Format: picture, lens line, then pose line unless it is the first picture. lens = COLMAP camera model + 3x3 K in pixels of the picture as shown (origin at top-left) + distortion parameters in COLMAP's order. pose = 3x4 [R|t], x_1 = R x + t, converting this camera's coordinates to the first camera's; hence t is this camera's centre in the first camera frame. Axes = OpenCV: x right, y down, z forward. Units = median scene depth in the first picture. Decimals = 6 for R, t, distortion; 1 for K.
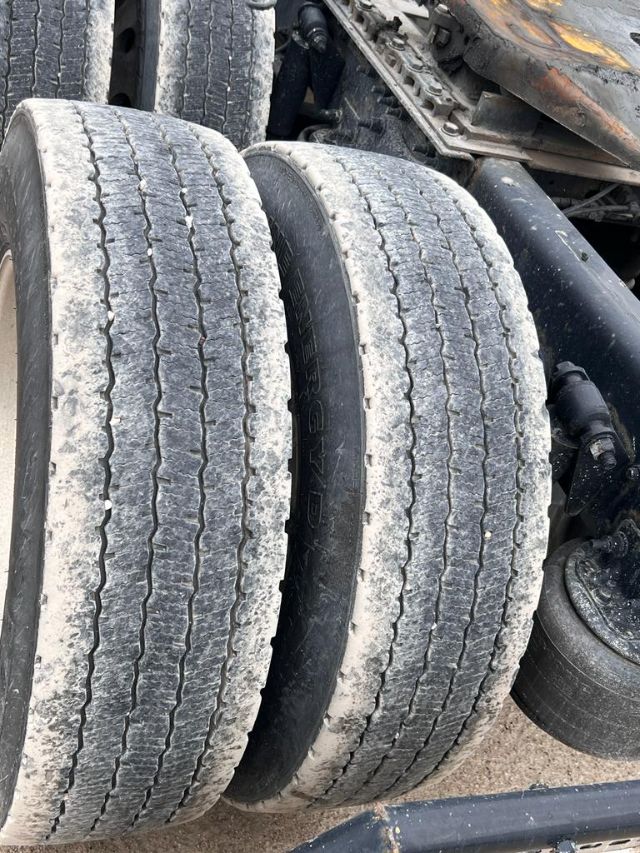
lens RADIAL K [[959.5, 0, 318.9], [0, 959.5, 422.9], [0, 0, 1]] dist [0.142692, -0.354647]
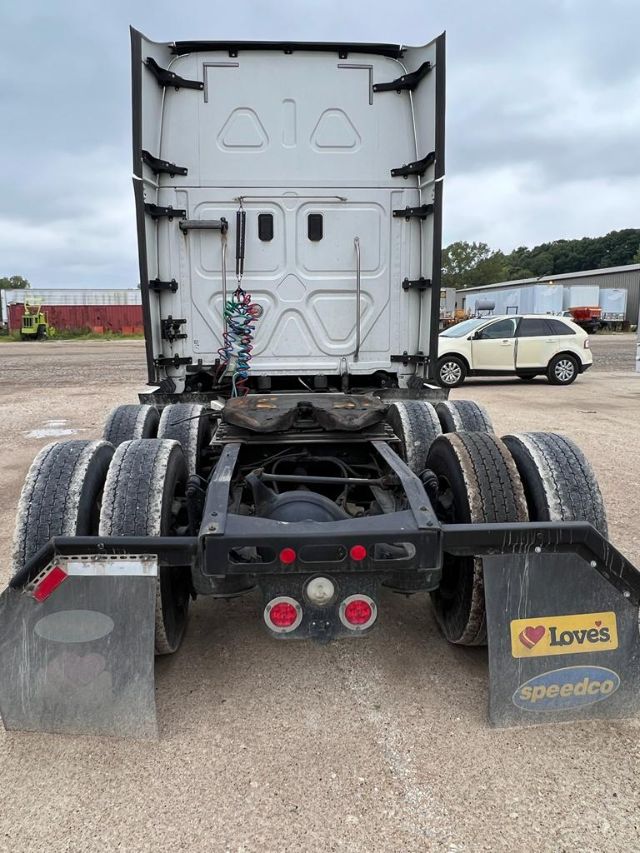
lens RADIAL K [[650.2, 0, 316.5], [0, 650.2, 424.5], [0, 0, 1]] dist [0.004564, -0.001386]
pose [[0.924572, -0.265980, -0.272804, 1.474103], [0.081573, 0.837591, -0.540174, 1.170688], [0.372174, 0.477176, 0.796109, -0.792637]]
